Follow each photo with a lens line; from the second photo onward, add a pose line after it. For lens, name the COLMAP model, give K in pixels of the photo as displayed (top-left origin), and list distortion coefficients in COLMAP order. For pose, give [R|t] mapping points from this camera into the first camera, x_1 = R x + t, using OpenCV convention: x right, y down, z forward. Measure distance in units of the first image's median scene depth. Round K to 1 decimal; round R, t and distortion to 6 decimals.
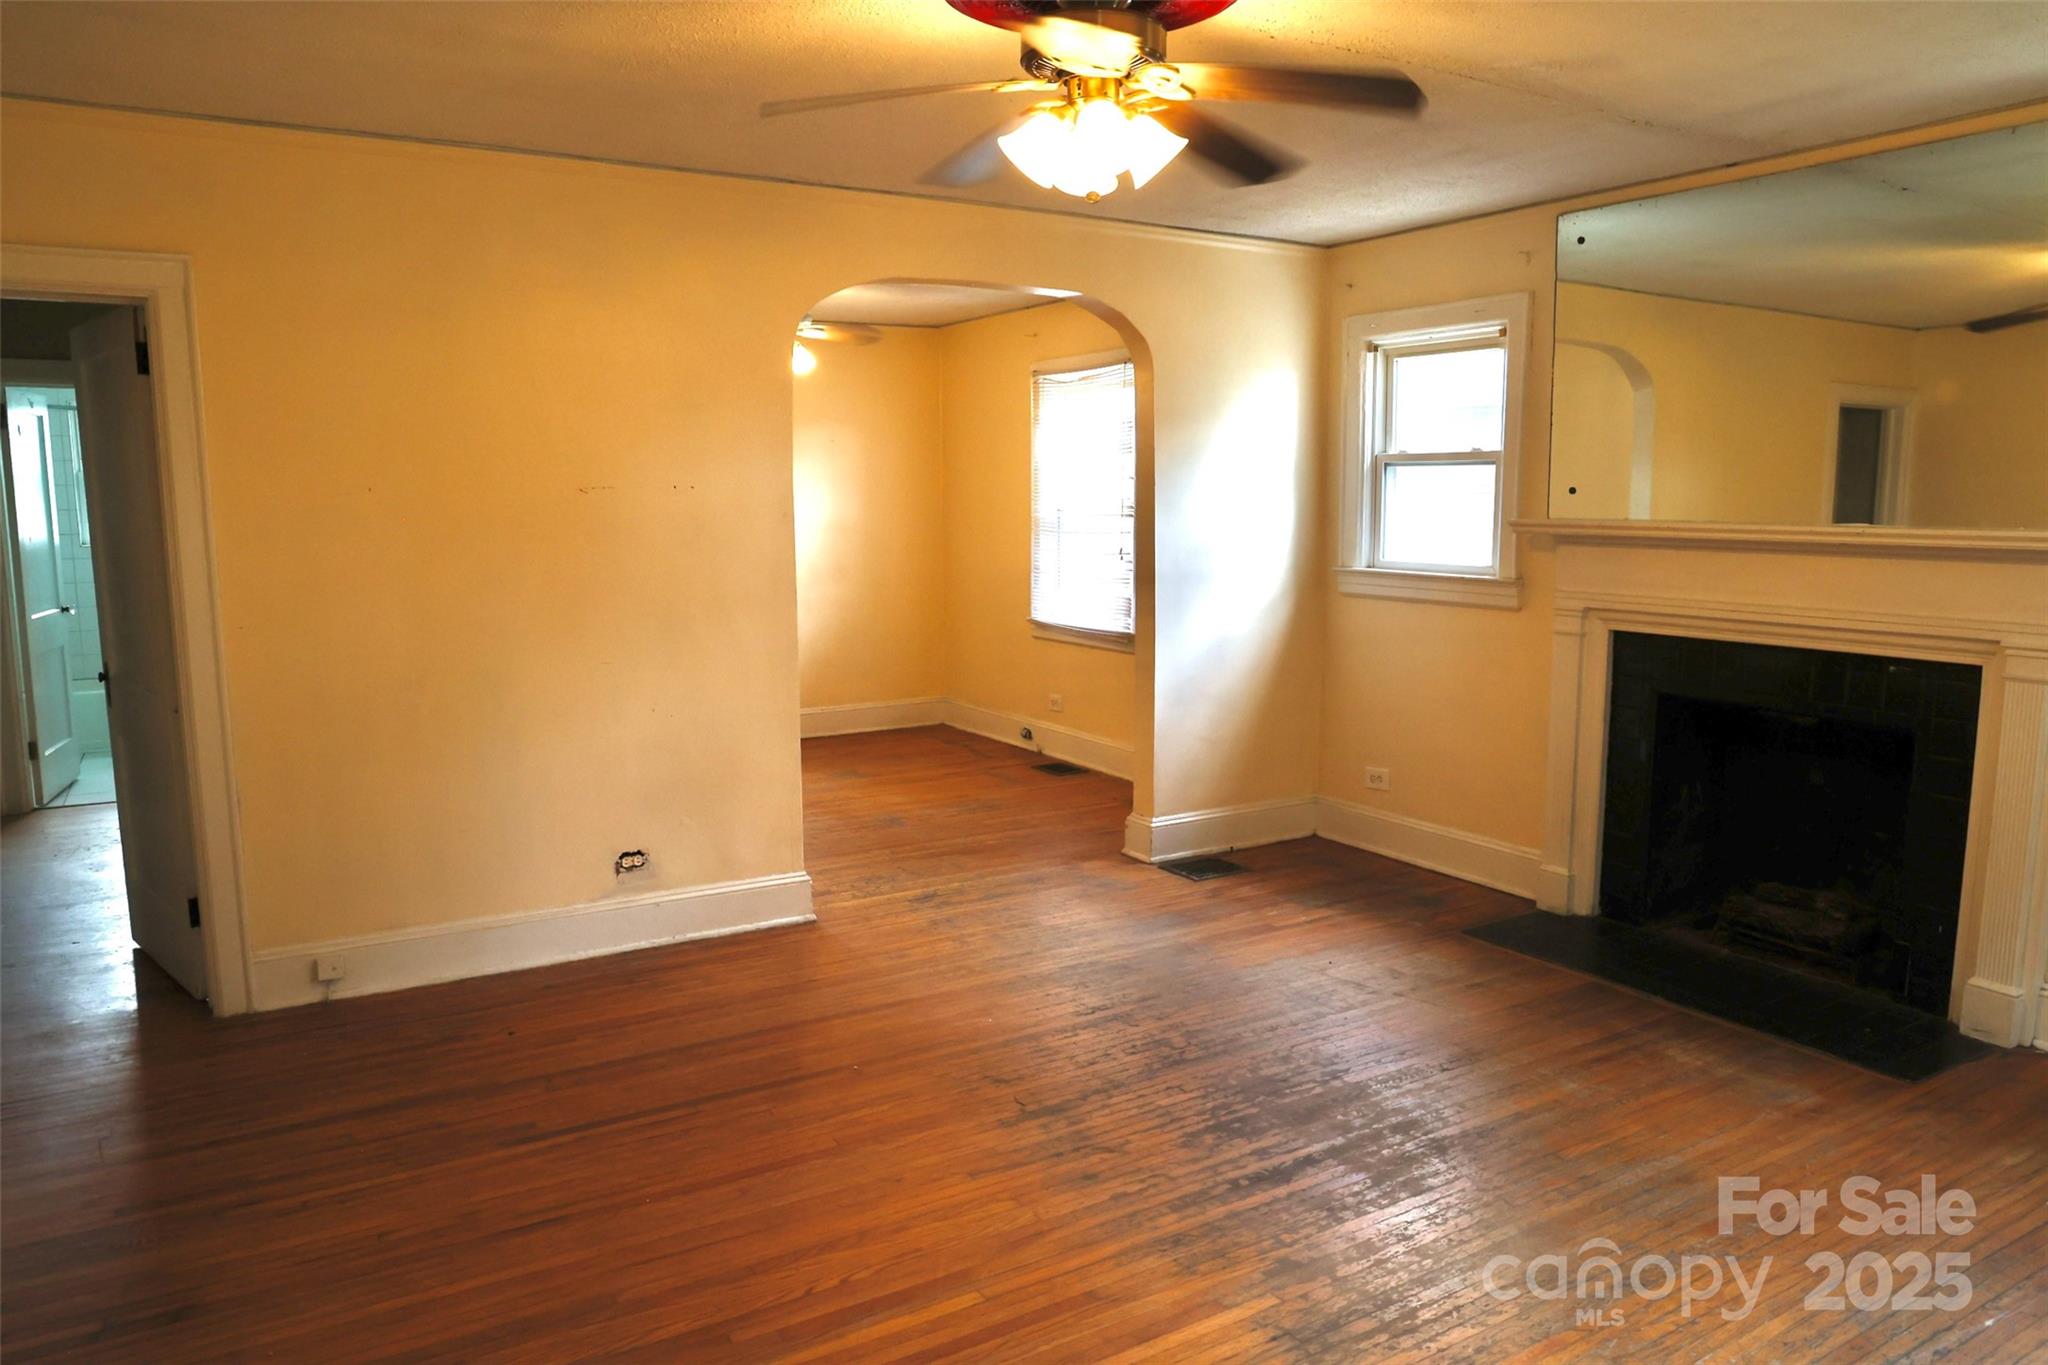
lens RADIAL K [[1397.9, 0, 1048.7], [0, 1397.9, 691.6], [0, 0, 1]] dist [-0.105830, 0.076066]
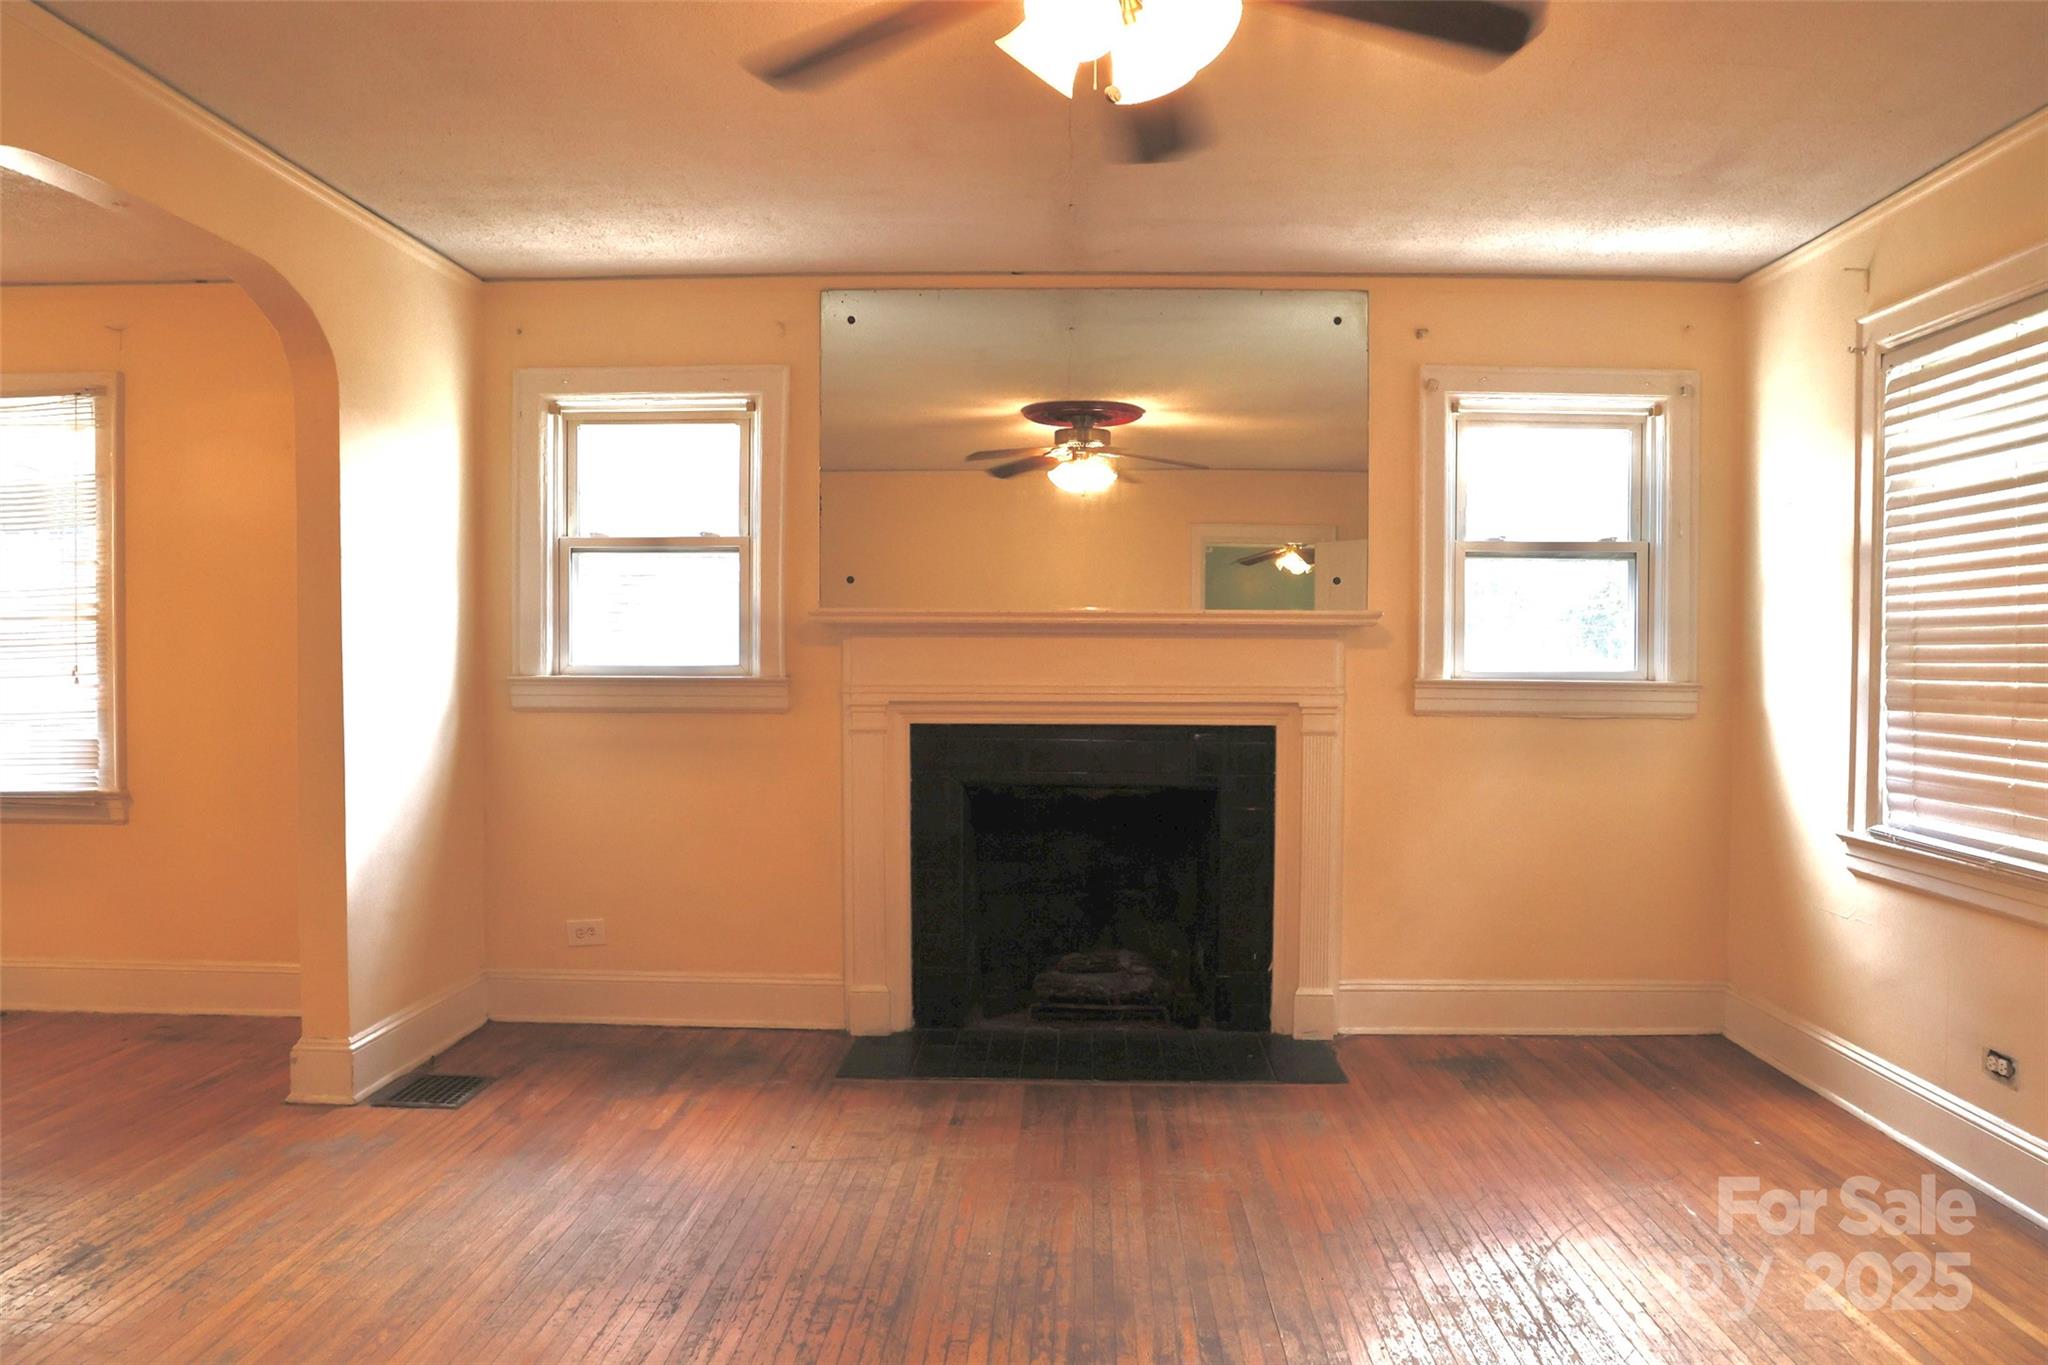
lens RADIAL K [[1397.9, 0, 1048.7], [0, 1397.9, 691.6], [0, 0, 1]] dist [-0.105830, 0.076066]
pose [[0.548889, -0.020774, 0.835637, -0.337438], [0.112163, 0.992481, -0.049001, -0.008462], [-0.828336, 0.120623, 0.547092, 0.372476]]
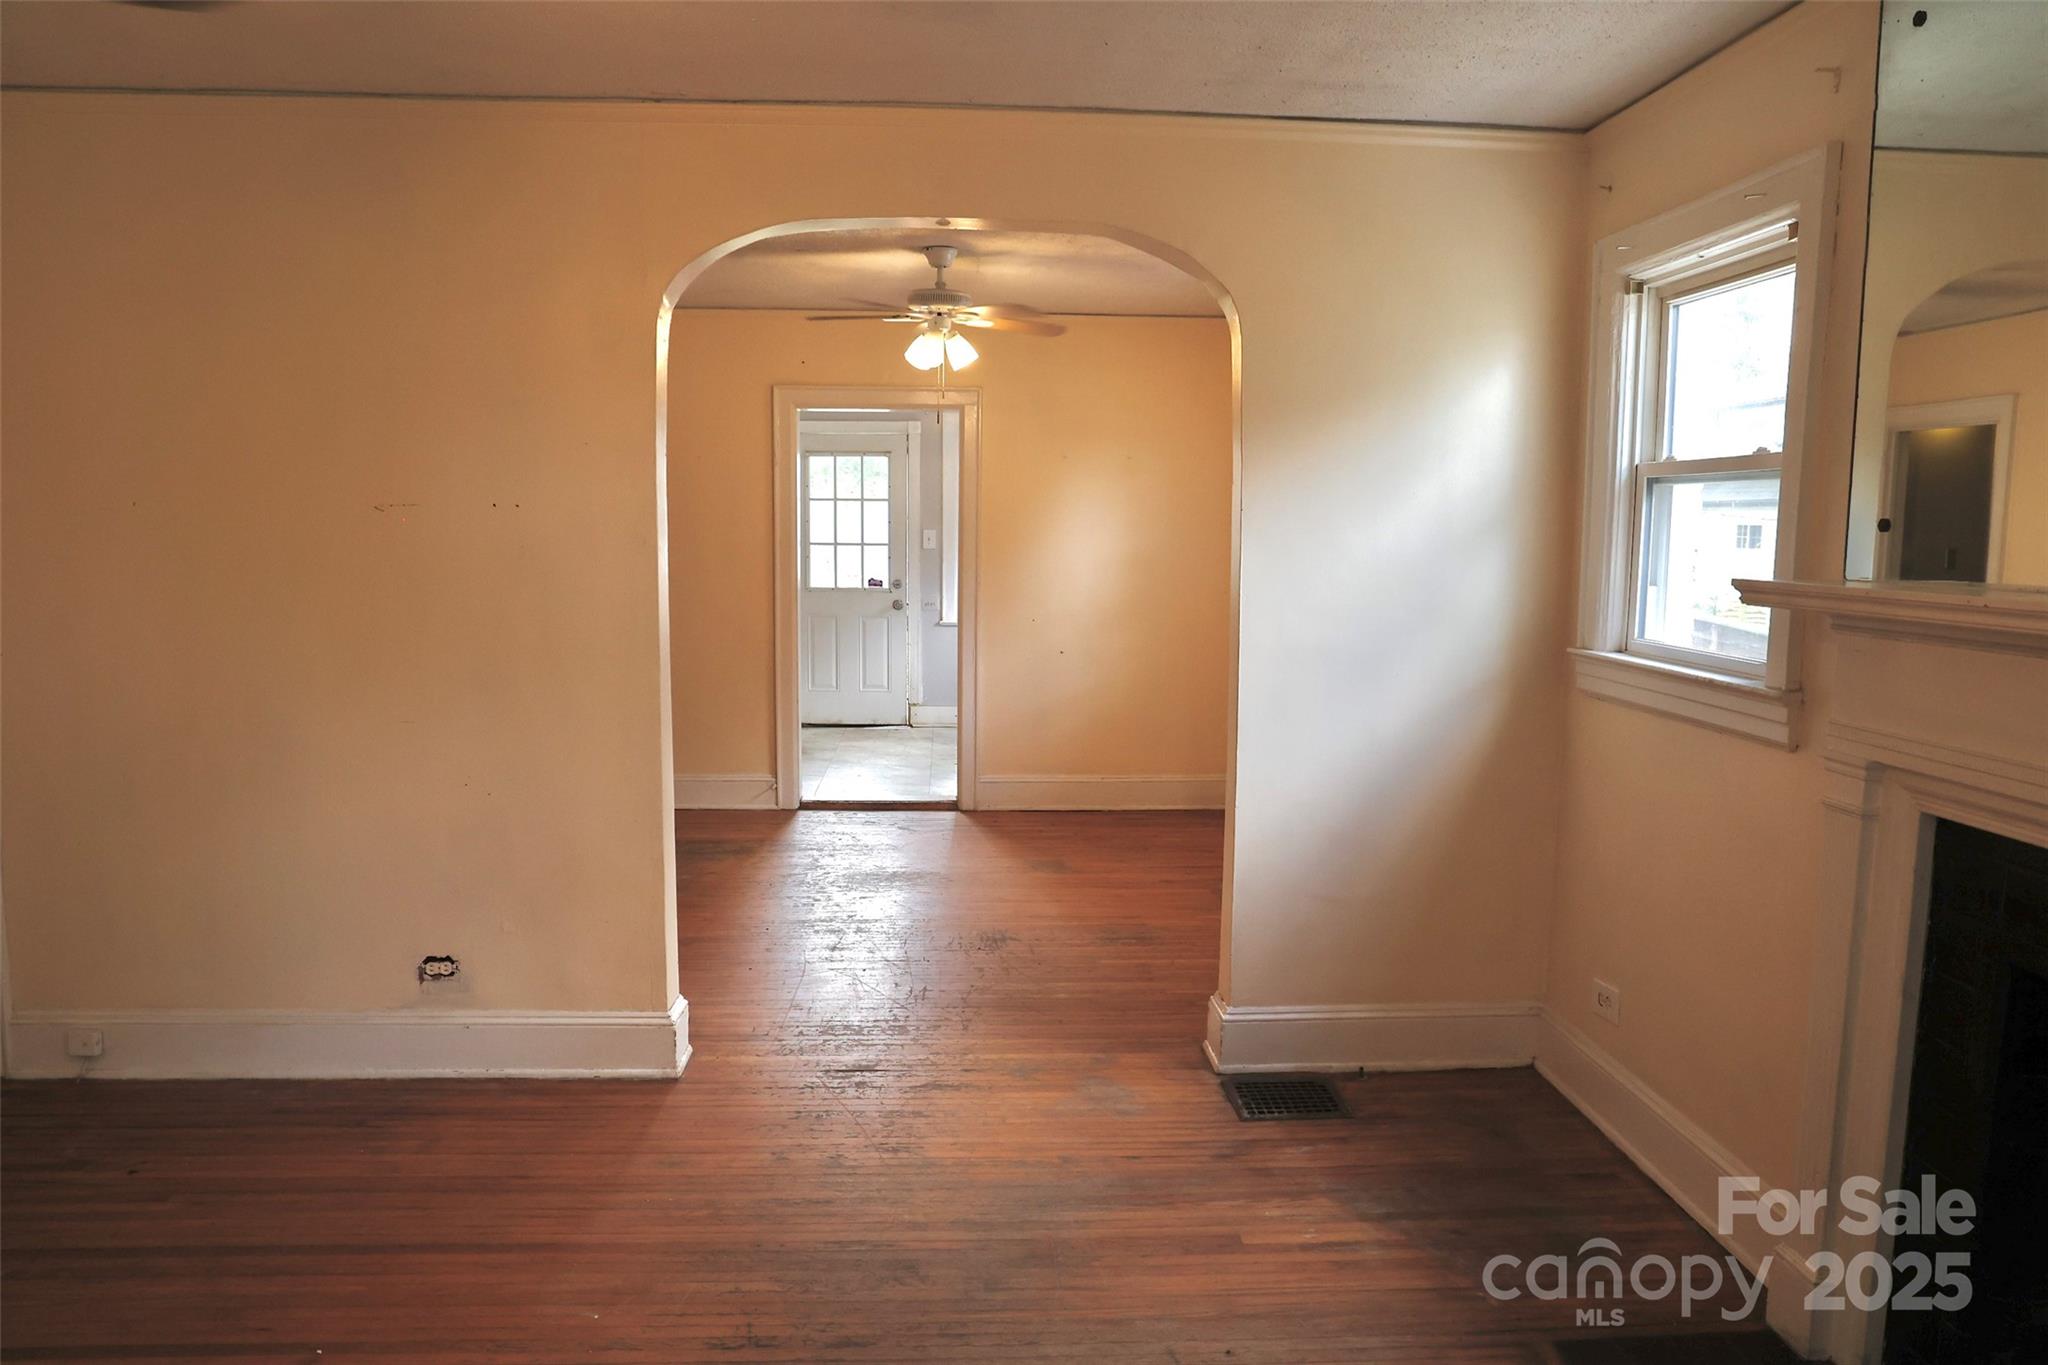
lens RADIAL K [[1397.9, 0, 1048.7], [0, 1397.9, 691.6], [0, 0, 1]] dist [-0.105830, 0.076066]
pose [[0.881579, 0.069282, -0.466924, 0.343167], [-0.079960, 0.996793, -0.003065, -0.058789], [0.465214, 0.040037, 0.884292, 0.418240]]
